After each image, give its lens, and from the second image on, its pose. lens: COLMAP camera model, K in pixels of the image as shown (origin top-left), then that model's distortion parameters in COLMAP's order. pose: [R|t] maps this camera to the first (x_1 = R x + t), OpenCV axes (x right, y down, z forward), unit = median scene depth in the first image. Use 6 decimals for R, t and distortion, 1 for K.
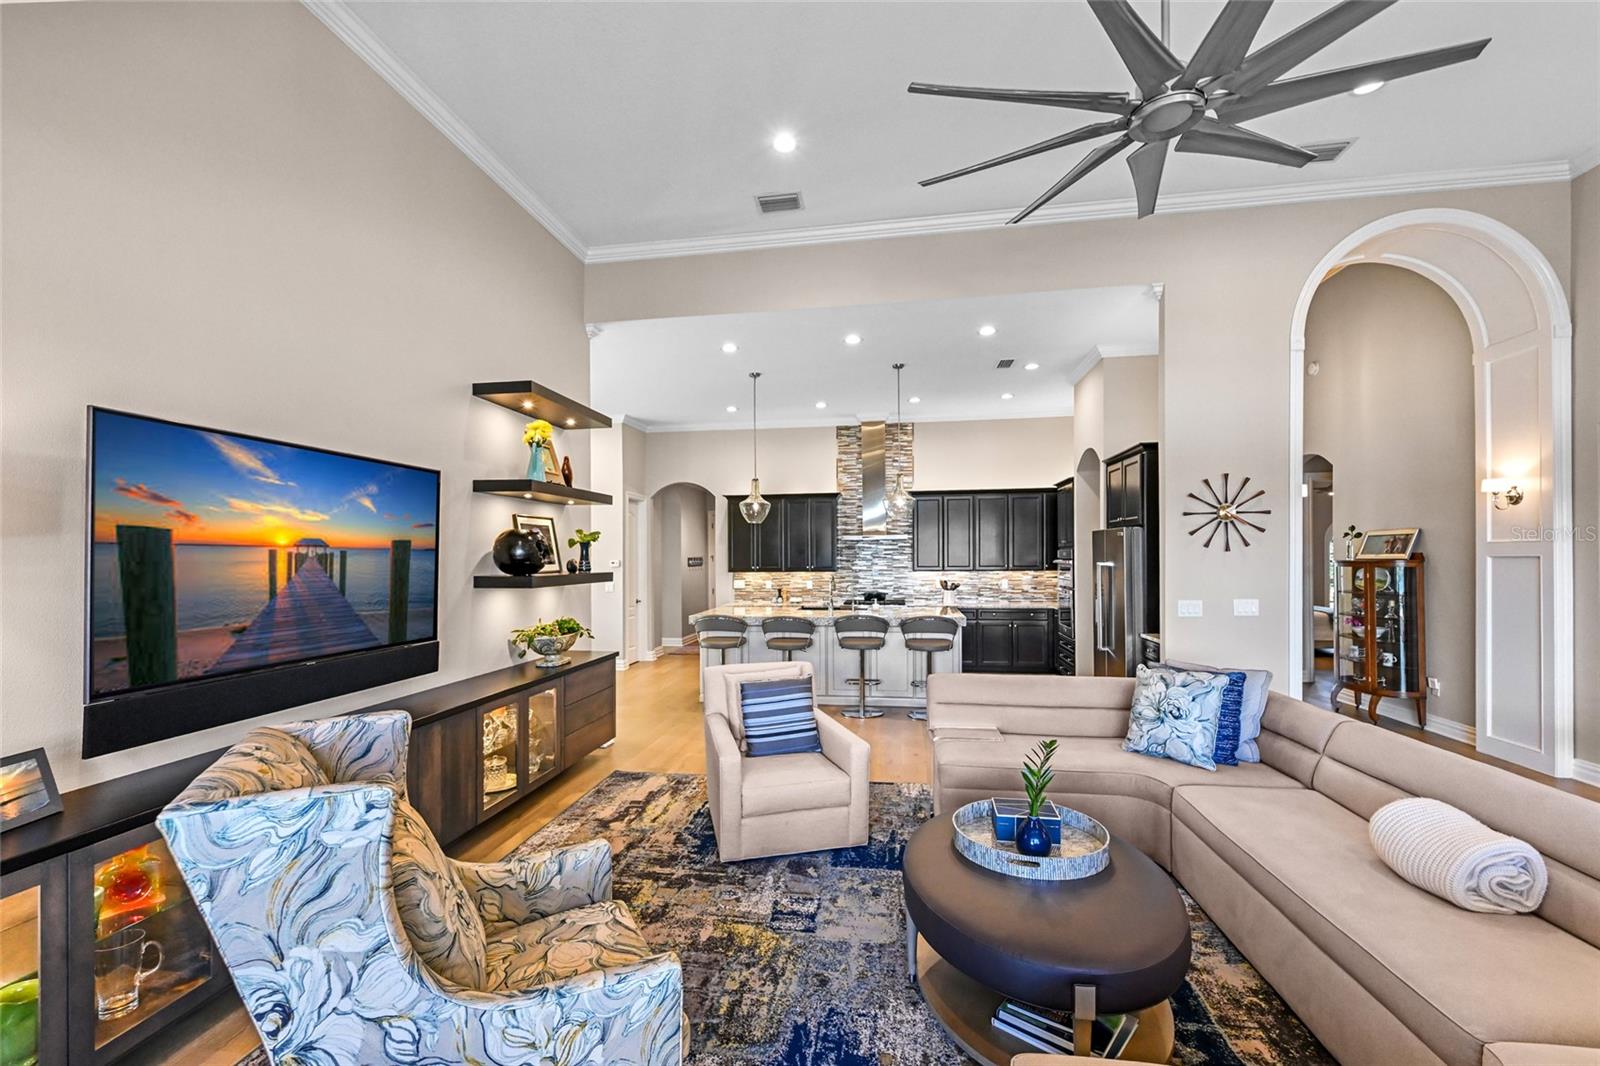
lens RADIAL K [[675.2, 0, 786.7], [0, 675.2, 566.9], [0, 0, 1]] dist [0.002942, 0.000447]
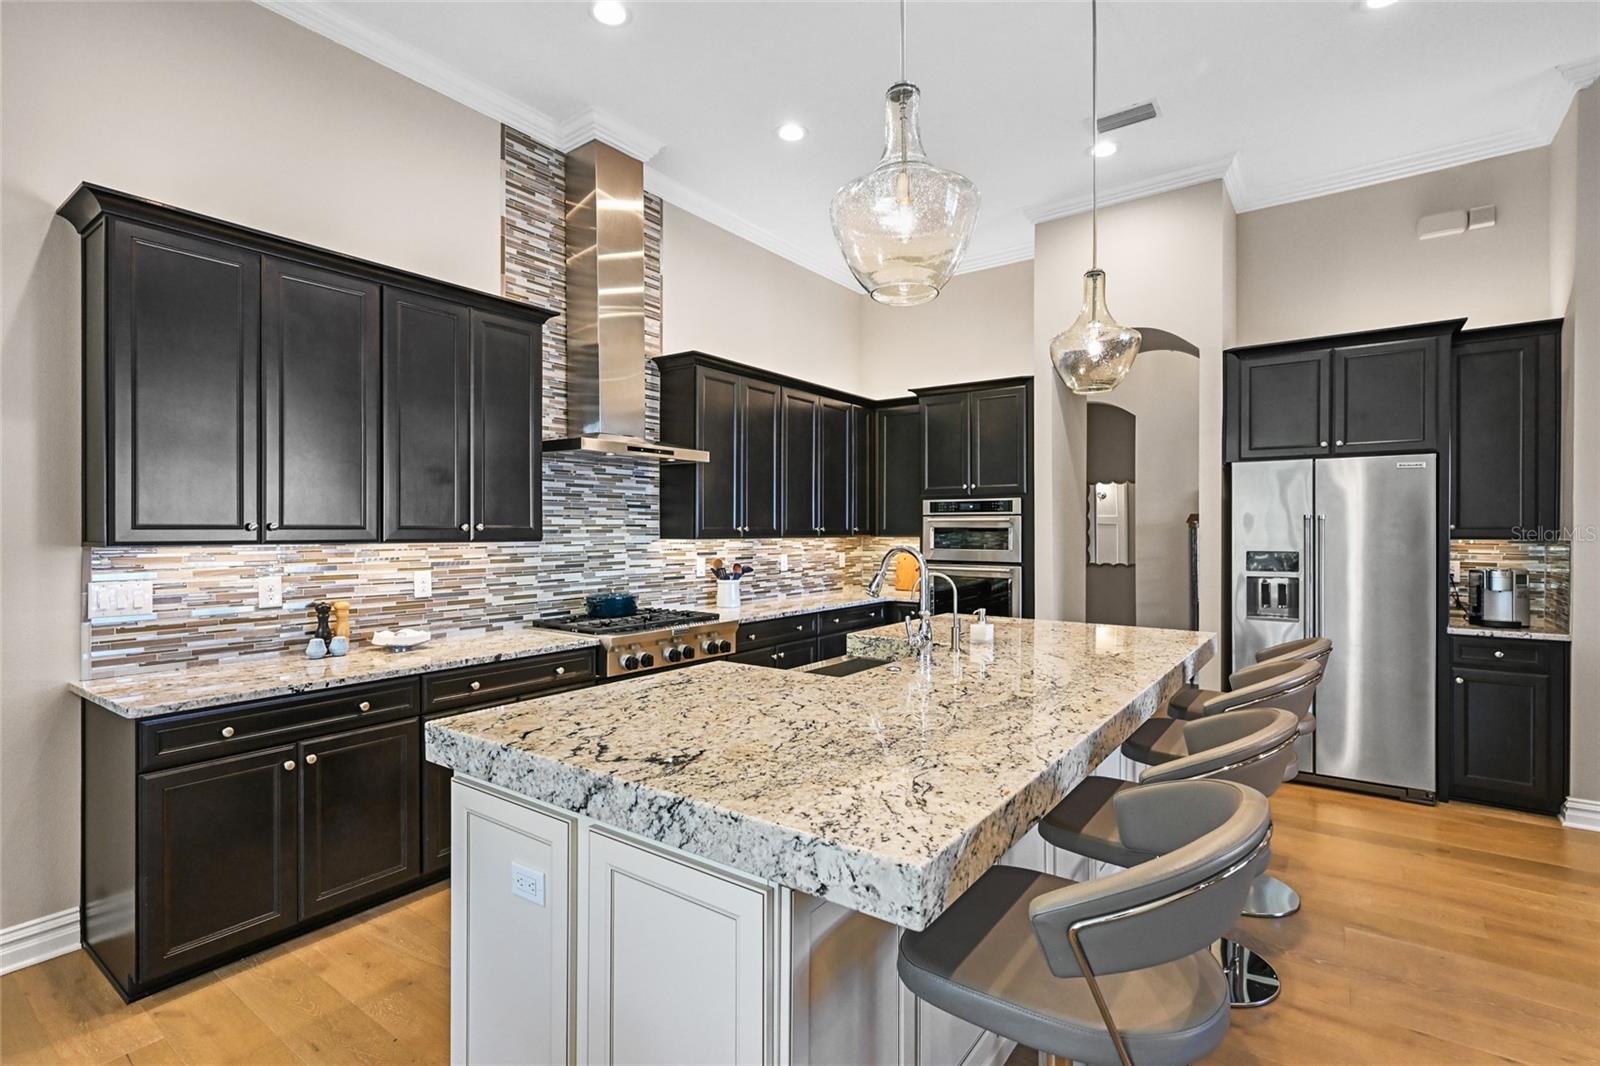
lens RADIAL K [[746.3, 0, 800.0], [0, 746.3, 533.0], [0, 0, 1]] dist [0.000906, -0.000331]
pose [[0.461222, 0.004995, 0.887271, -0.297314], [0.002415, 0.999973, -0.006885, 0.008706], [-0.887282, 0.005318, 0.461198, 1.047512]]
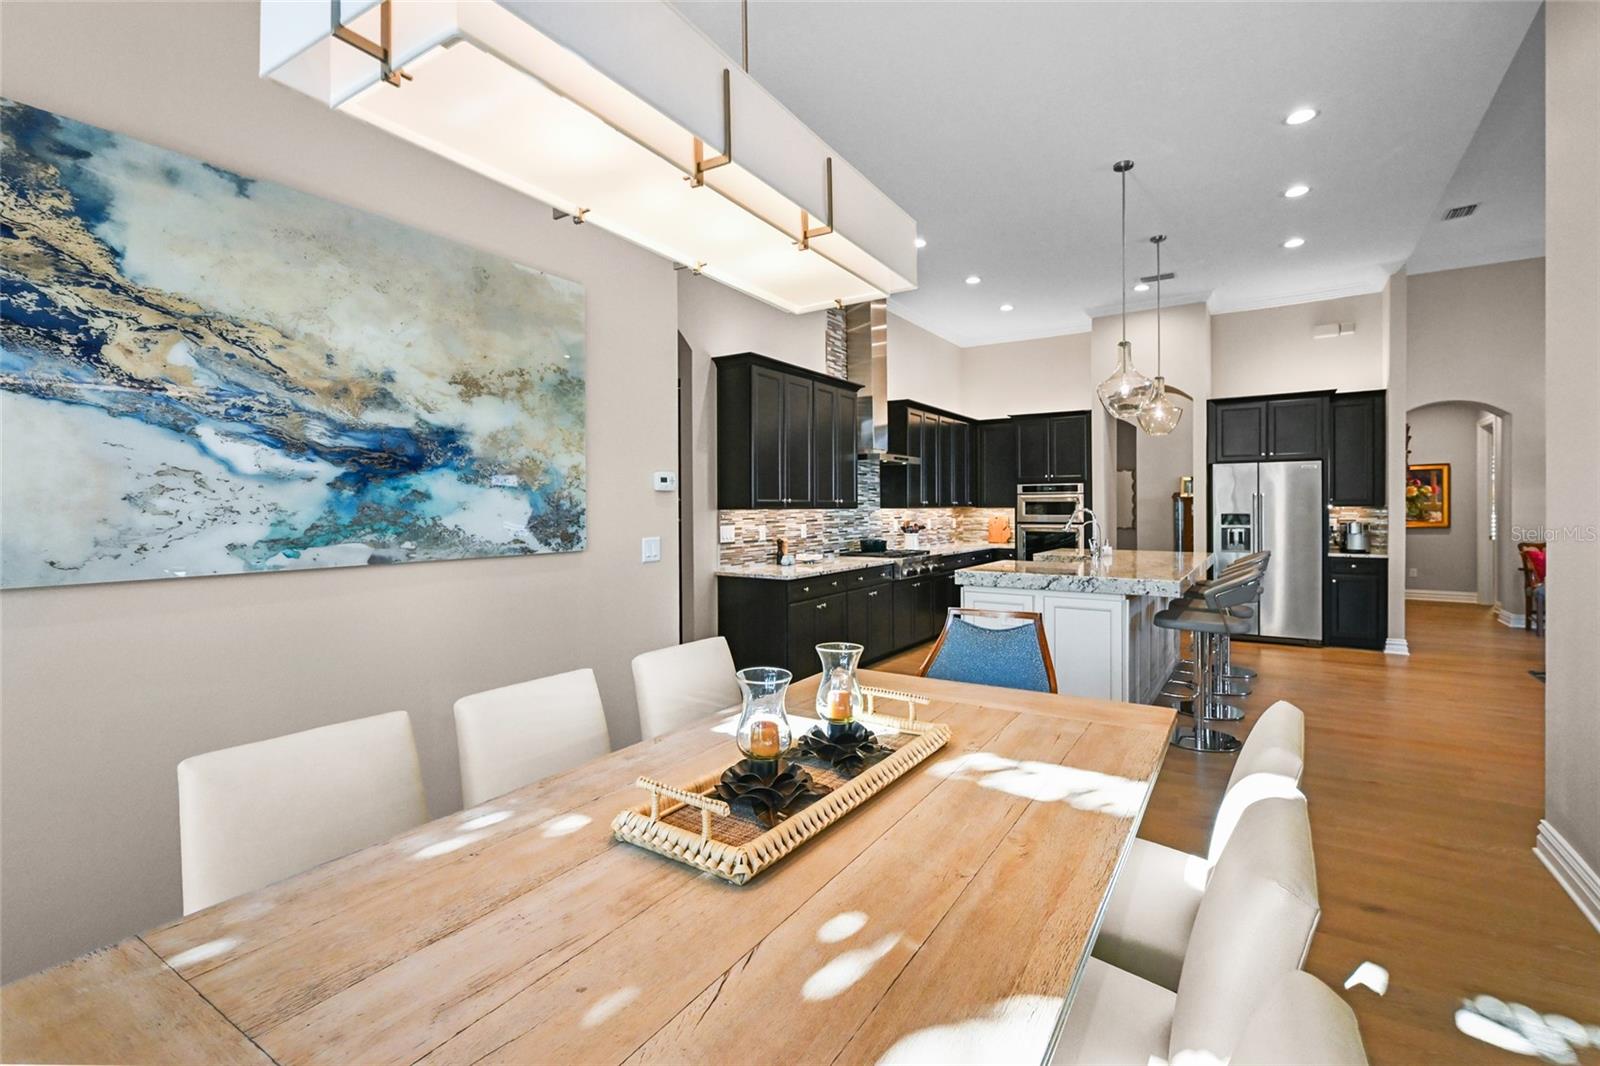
lens RADIAL K [[706.2, 0, 800.0], [0, 706.2, 507.7], [0, 0, 1]] dist [0.000490, 0.000070]
pose [[0.421088, 0.005864, 0.907001, -0.817464], [0.006228, 0.999937, -0.009356, 0.017897], [-0.906998, 0.009588, 0.421025, 1.134625]]
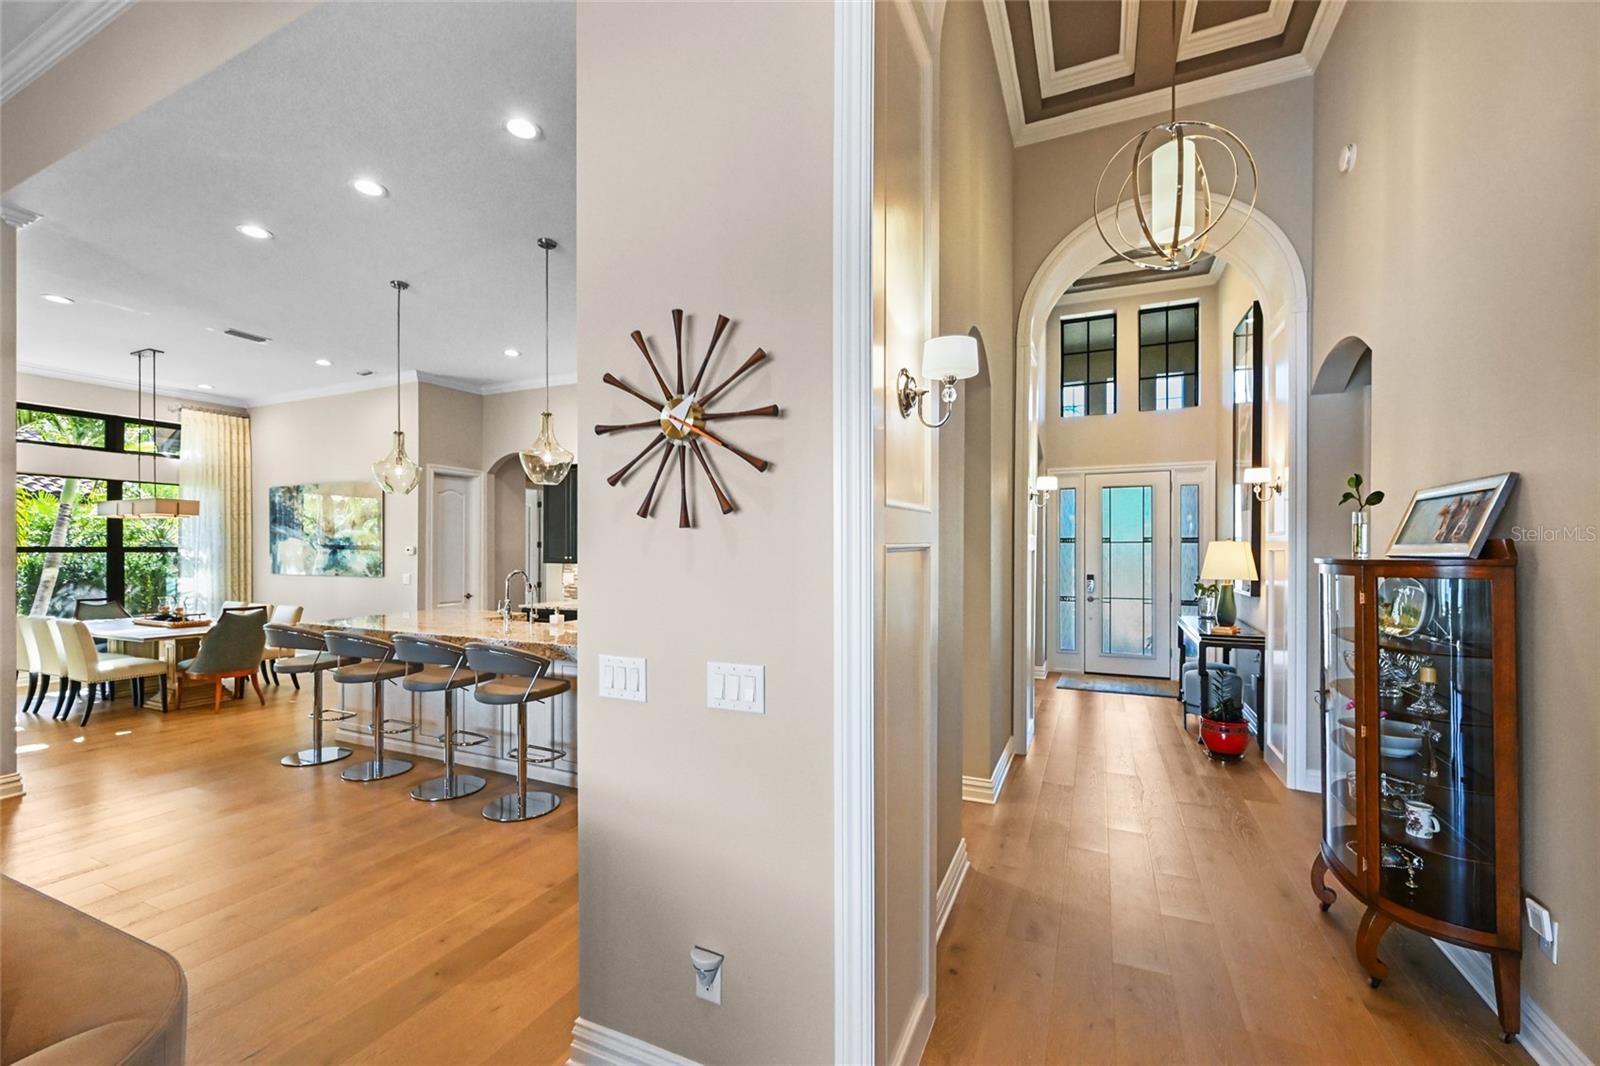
lens RADIAL K [[646.5, 0, 800.3], [0, 646.5, 549.0], [0, 0, 1]] dist [-0.000738, -0.000173]
pose [[0.963706, 0.009401, -0.266802, 0.612436], [-0.012566, 0.999869, -0.010159, -0.007226], [0.266671, 0.013143, 0.963698, 0.525508]]
